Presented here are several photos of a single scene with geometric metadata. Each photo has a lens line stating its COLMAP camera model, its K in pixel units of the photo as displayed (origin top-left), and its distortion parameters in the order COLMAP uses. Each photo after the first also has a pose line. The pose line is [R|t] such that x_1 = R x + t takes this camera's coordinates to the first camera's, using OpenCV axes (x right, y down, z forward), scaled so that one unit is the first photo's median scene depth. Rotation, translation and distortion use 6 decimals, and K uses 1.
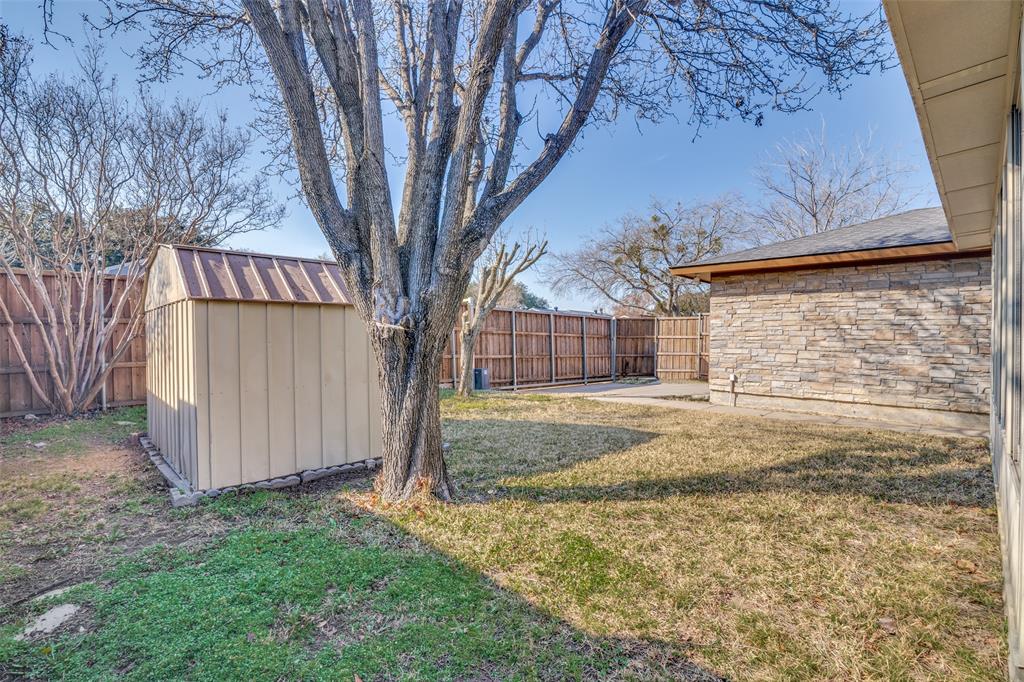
lens RADIAL K [[475.3, 0, 506.6], [0, 475.3, 341.4], [0, 0, 1]] dist [-0.011918, 0.000128]
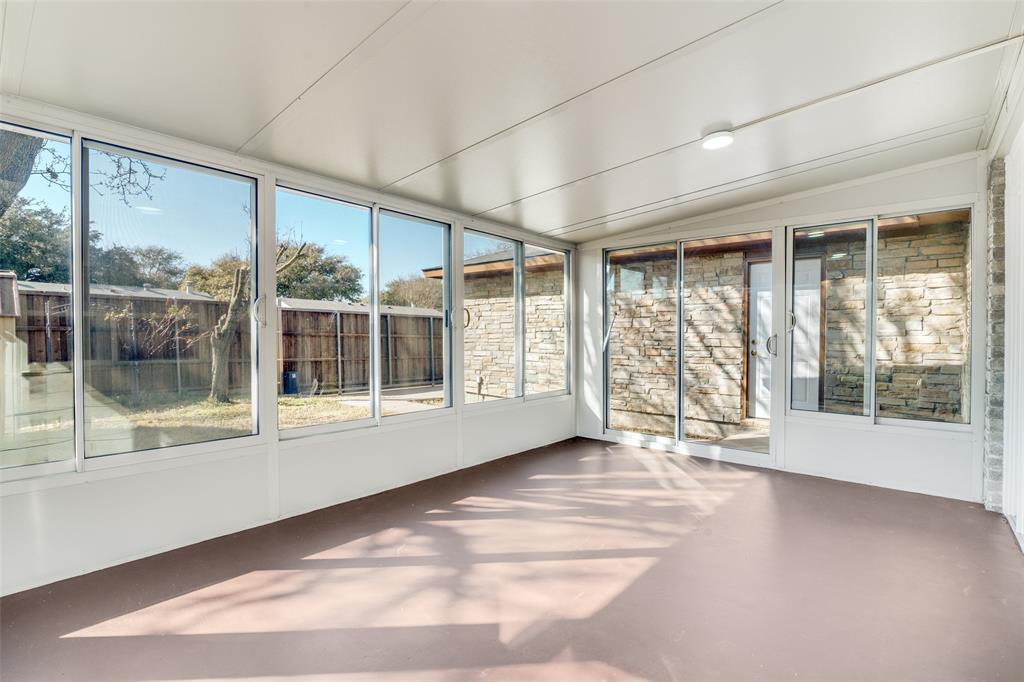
lens RADIAL K [[475.3, 0, 510.5], [0, 475.3, 343.3], [0, 0, 1]] dist [-0.011918, 0.000128]
pose [[0.996879, -0.006161, 0.078702, 0.468947], [0.005671, 0.999963, 0.006447, -0.006888], [-0.078739, -0.005981, 0.996877, -0.012207]]
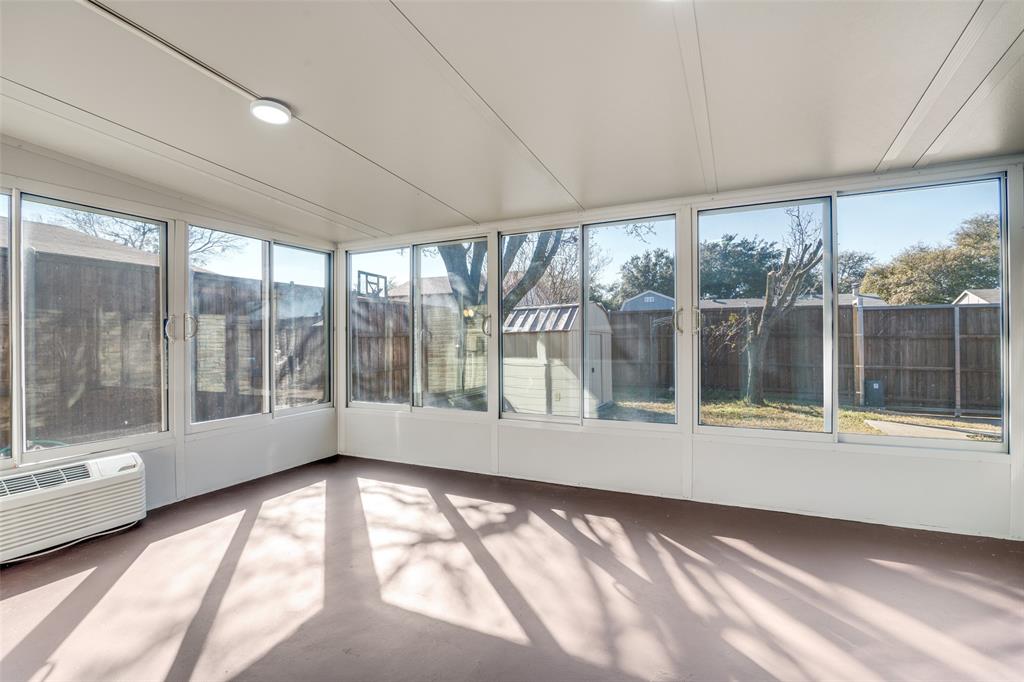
lens RADIAL K [[475.3, 0, 506.1], [0, 475.3, 343.2], [0, 0, 1]] dist [-0.011918, 0.000128]
pose [[0.329582, -0.009316, -0.944081, 0.752658], [0.003950, 0.999956, -0.008488, -0.007299], [0.944119, -0.000932, 0.329605, 0.169508]]
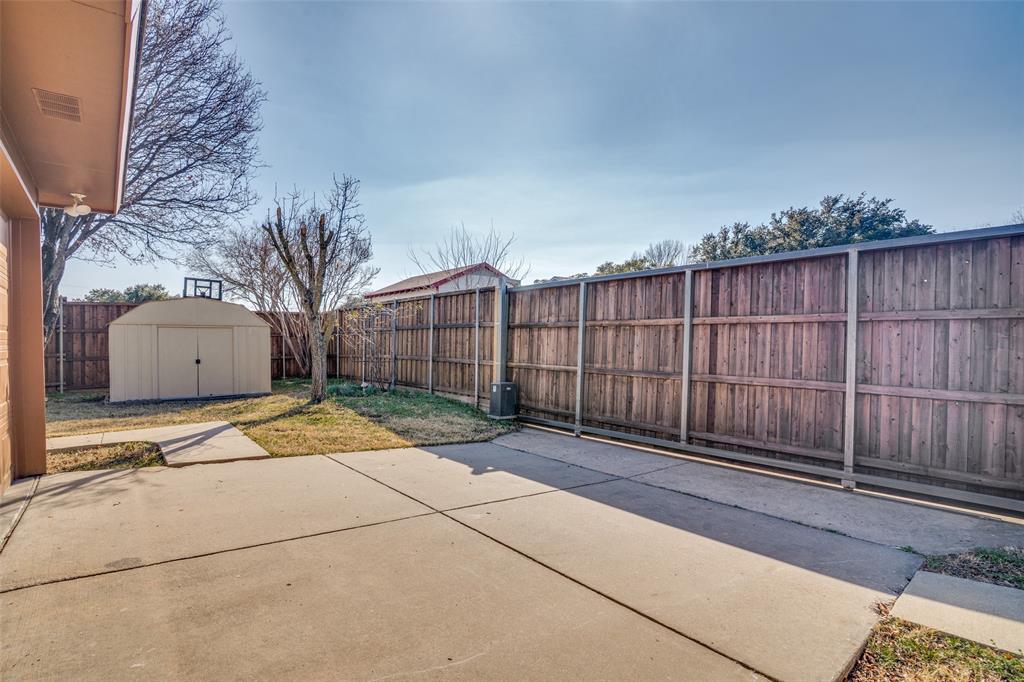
lens RADIAL K [[475.3, 0, 511.2], [0, 475.3, 339.0], [0, 0, 1]] dist [-0.011918, 0.000128]
pose [[-0.074648, -0.008493, -0.997174, 0.869495], [0.005509, 0.999945, -0.008929, 0.004869], [0.997195, -0.006160, -0.074597, 1.542448]]
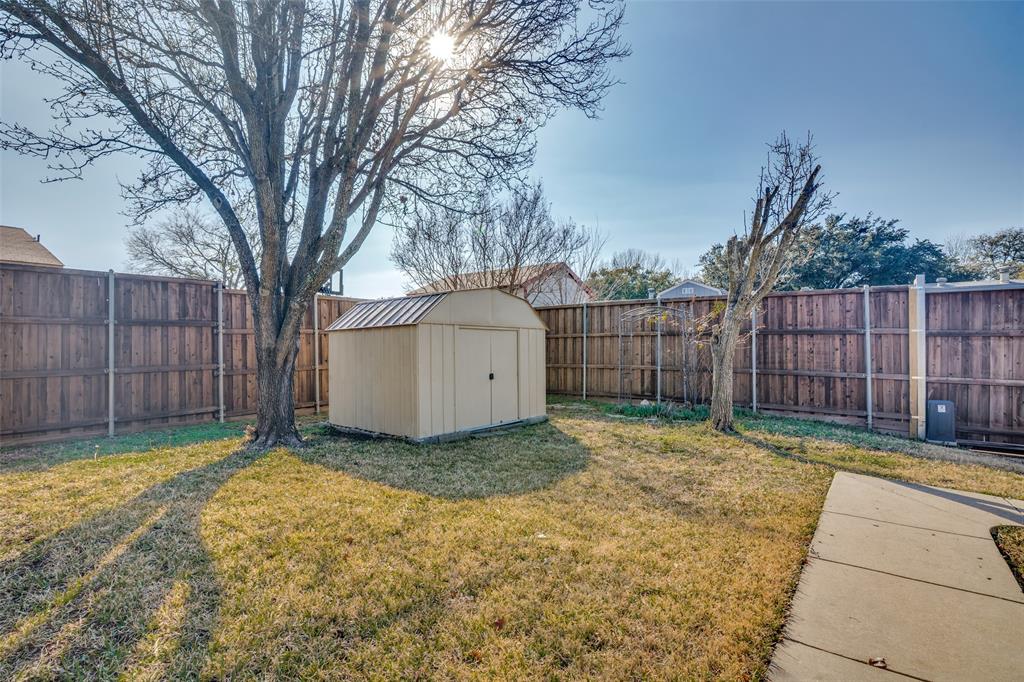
lens RADIAL K [[475.3, 0, 509.4], [0, 475.3, 345.6], [0, 0, 1]] dist [-0.011918, 0.000128]
pose [[0.118787, -0.004837, -0.992908, 0.620980], [-0.001329, 0.999986, -0.005031, -0.004932], [0.992919, 0.001918, 0.118779, 0.642149]]
